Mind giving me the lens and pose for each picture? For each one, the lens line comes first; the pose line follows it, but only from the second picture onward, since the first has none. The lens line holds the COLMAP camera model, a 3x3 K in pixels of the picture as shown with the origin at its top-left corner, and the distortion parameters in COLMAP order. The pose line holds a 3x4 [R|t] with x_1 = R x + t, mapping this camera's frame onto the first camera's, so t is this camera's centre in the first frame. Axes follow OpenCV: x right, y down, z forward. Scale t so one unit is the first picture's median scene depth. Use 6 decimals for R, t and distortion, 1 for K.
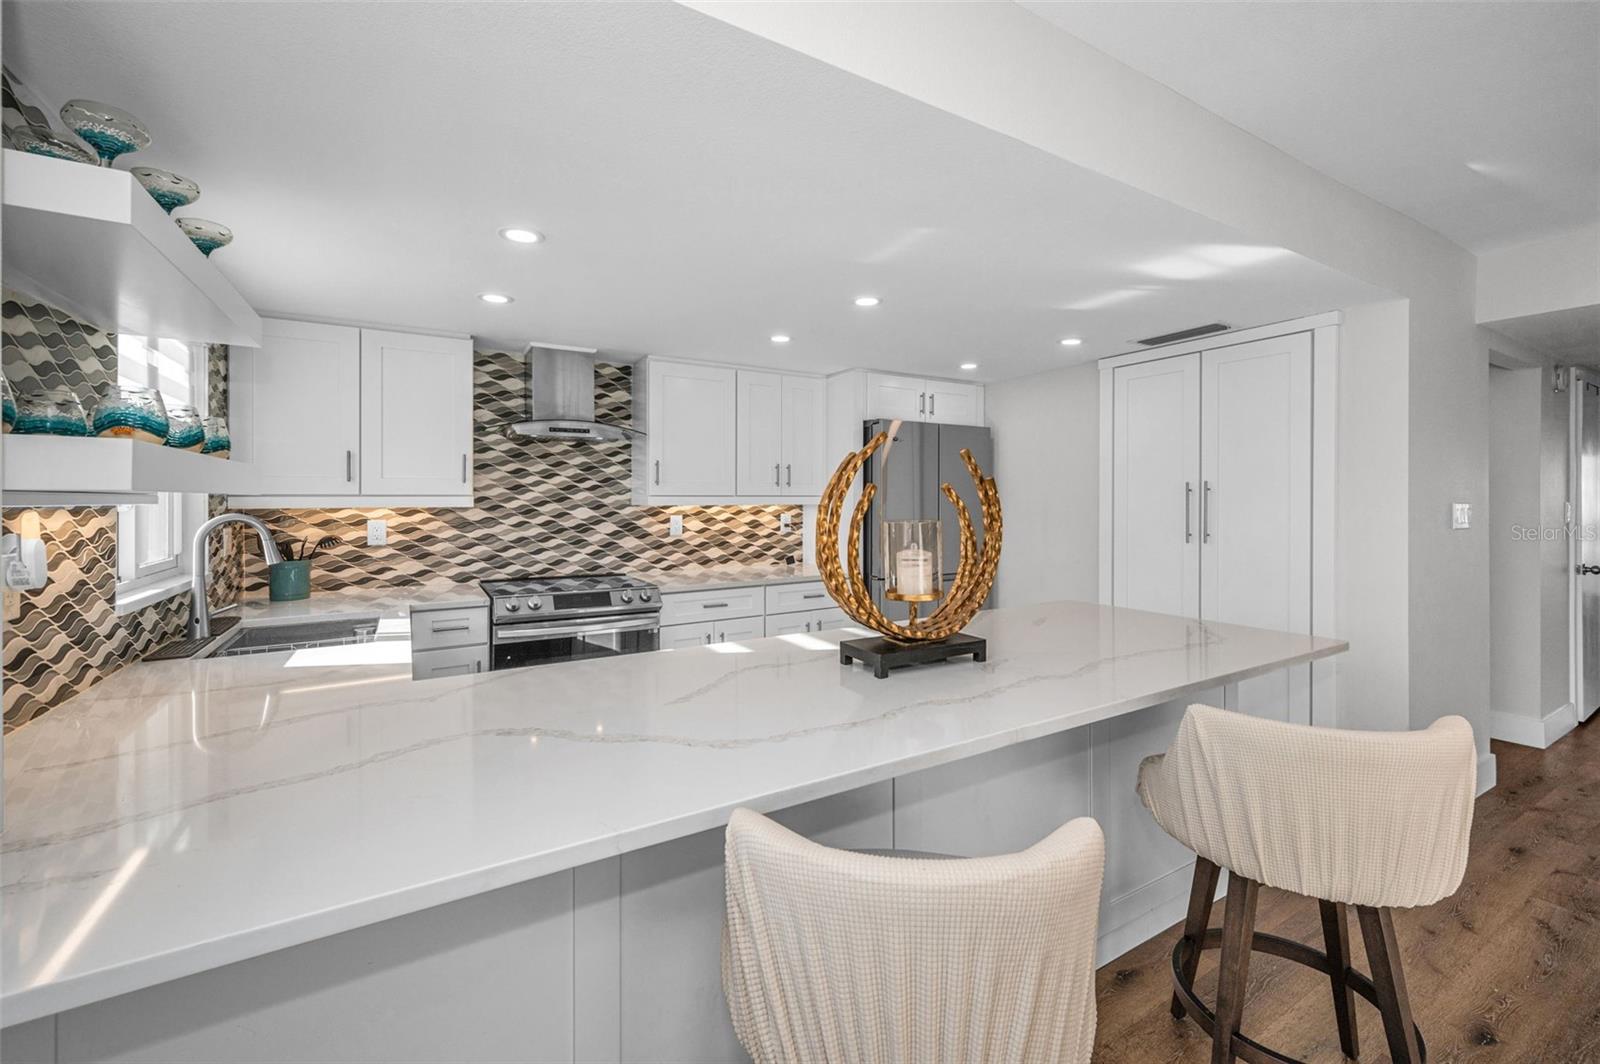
lens RADIAL K [[665.9, 0, 812.3], [0, 665.9, 498.7], [0, 0, 1]] dist [0.000126, 0.001272]
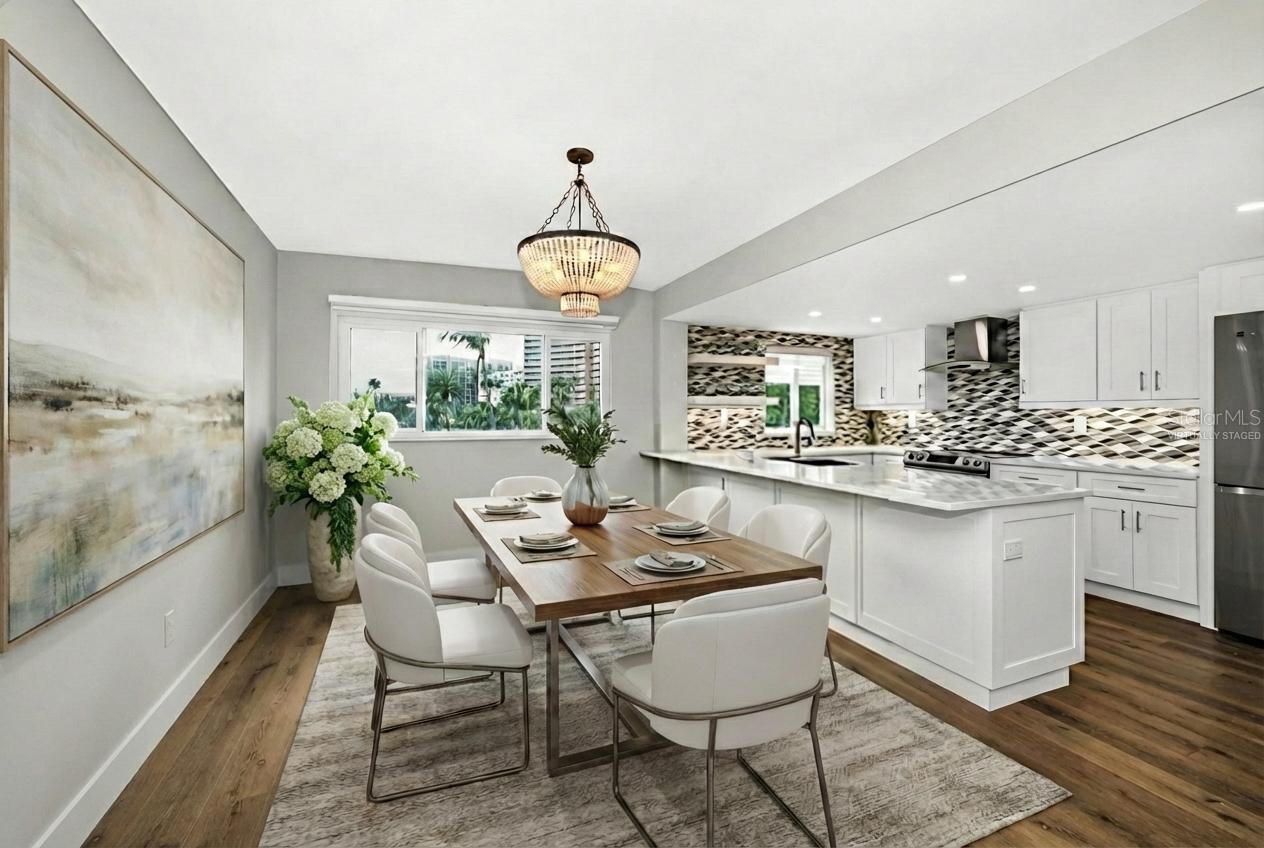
lens RADIAL K [[526.0, 0, 633.6], [0, 526.0, 419.2], [0, 0, 1]] dist [0.000126, 0.001272]
pose [[-0.138728, 0.011238, -0.990267, 1.033152], [0.001493, 0.999937, 0.011138, 0.018489], [0.990329, 0.000067, -0.138736, 0.290332]]
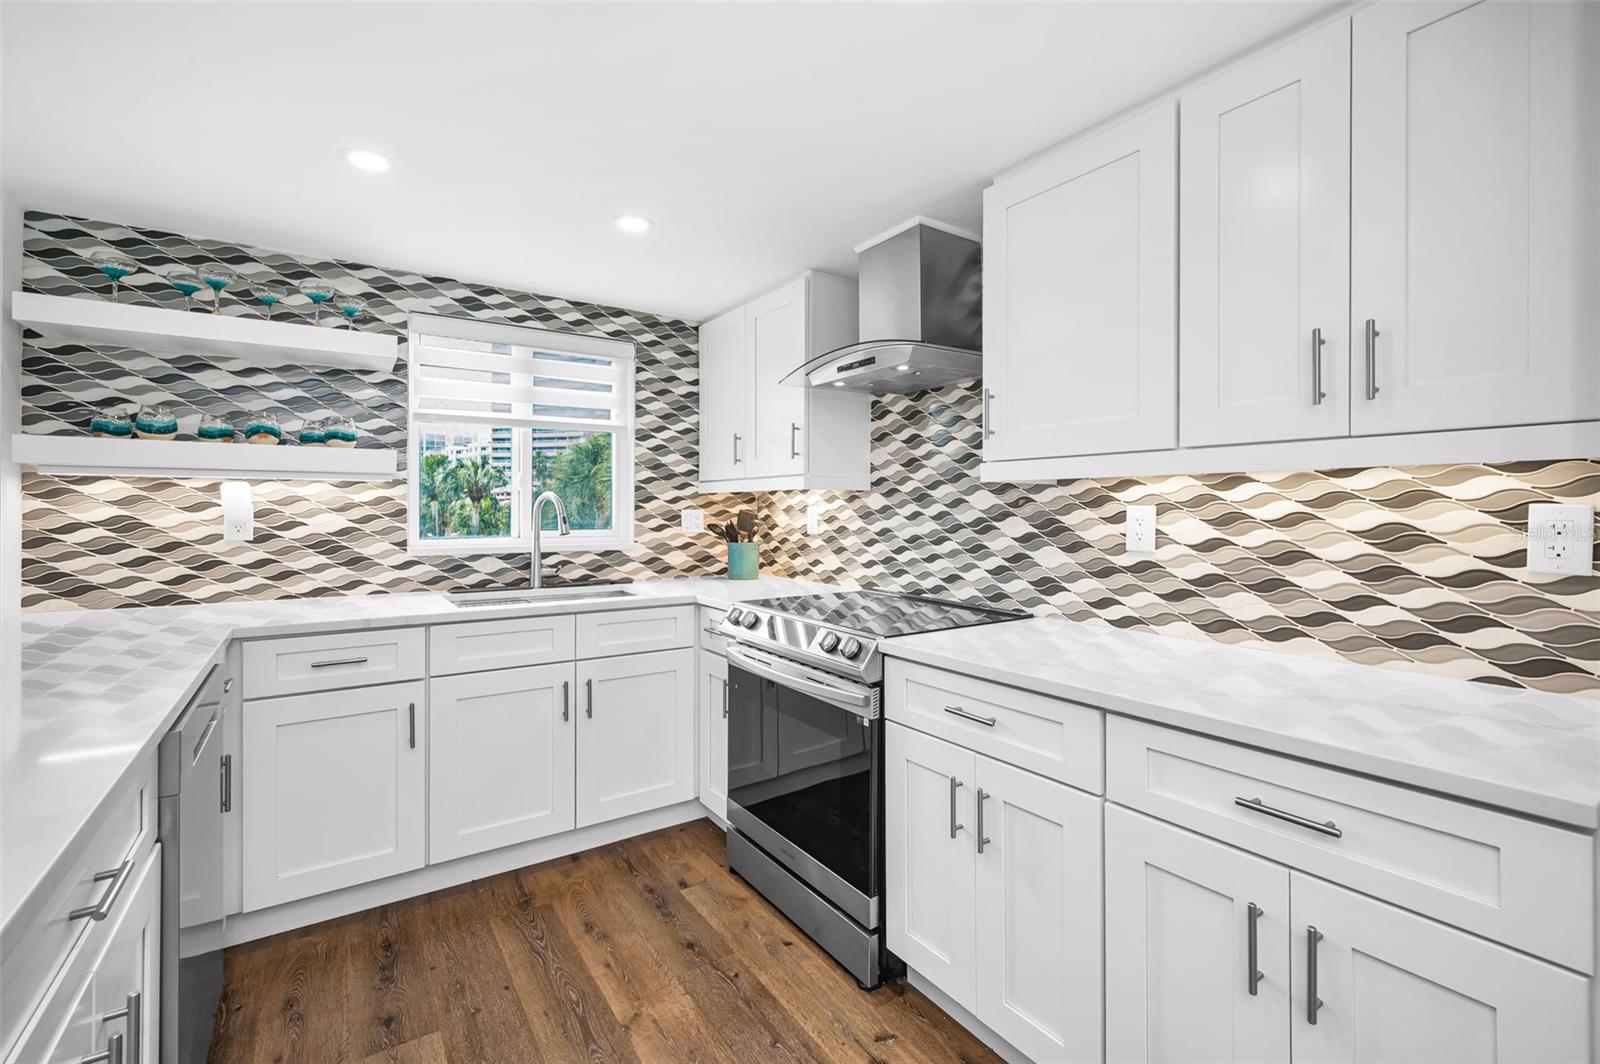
lens RADIAL K [[703.6, 0, 806.9], [0, 703.6, 513.2], [0, 0, 1]] dist [0.001499, 0.000321]
pose [[0.049474, 0.007656, -0.998746, 0.269351], [-0.001965, 0.999969, 0.007568, 0.029040], [0.998773, 0.001588, 0.049488, 0.821360]]
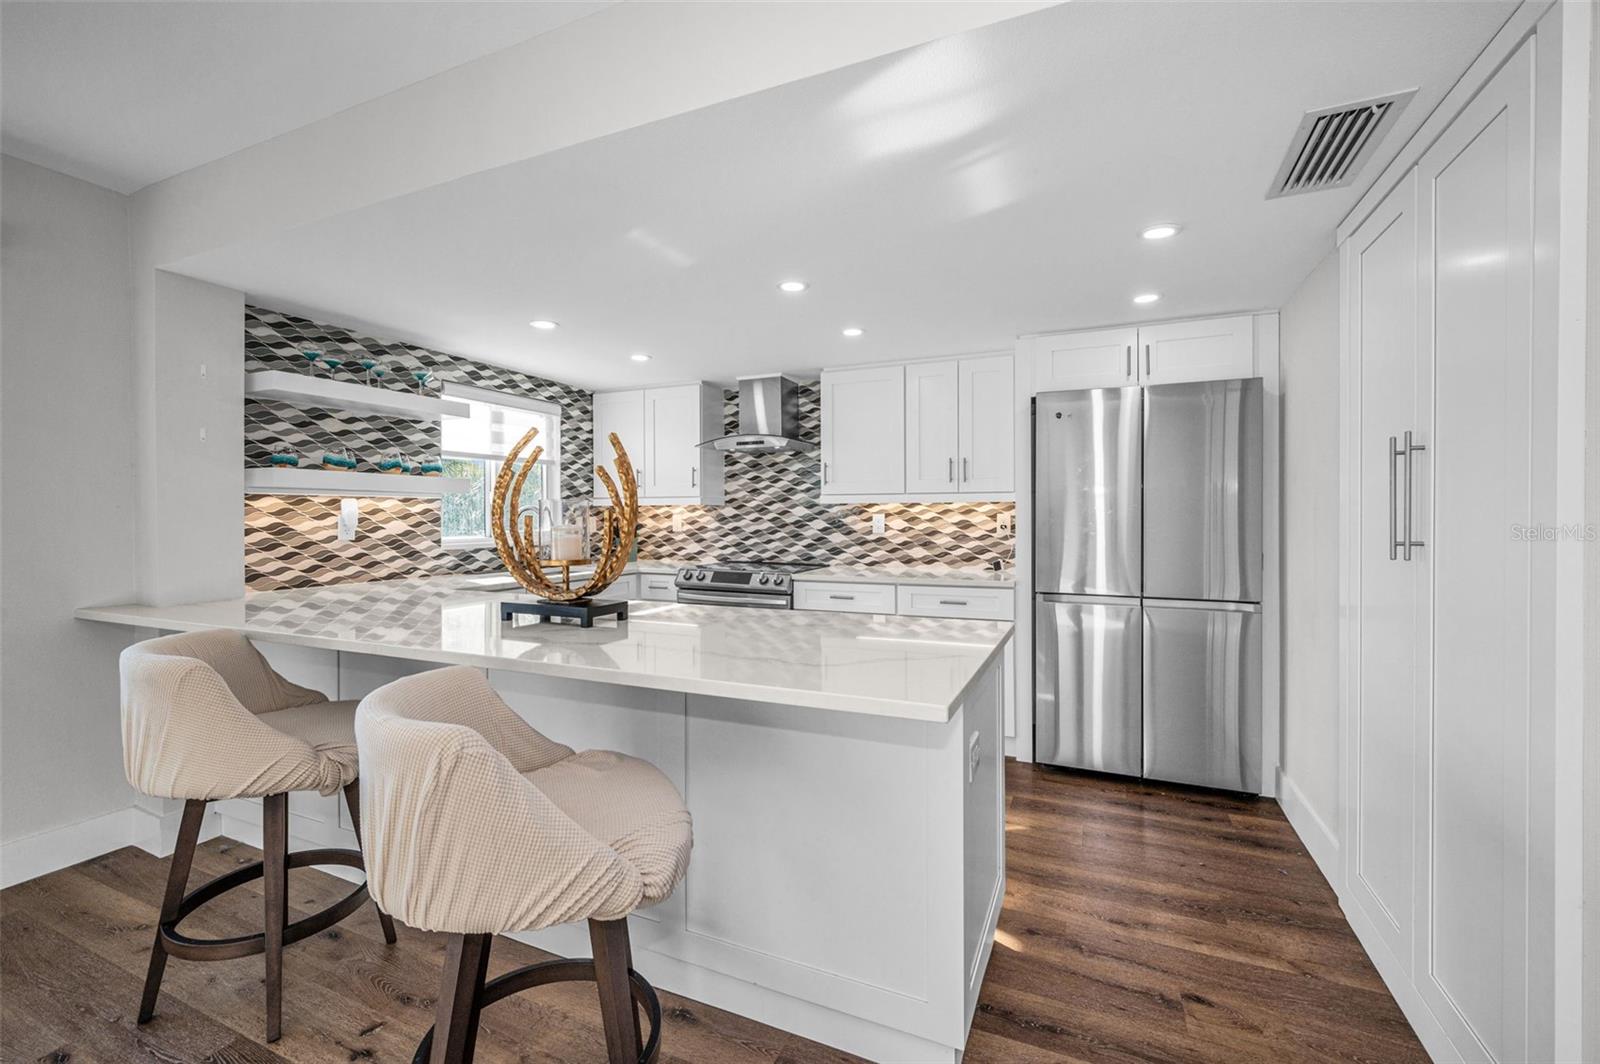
lens RADIAL K [[665.9, 0, 800.9], [0, 665.9, 523.4], [0, 0, 1]] dist [0.000126, 0.001272]
pose [[0.574720, 0.010278, -0.818286, 0.636358], [0.001042, 0.999911, 0.013291, 0.027486], [0.818350, -0.008492, 0.574658, 0.319460]]
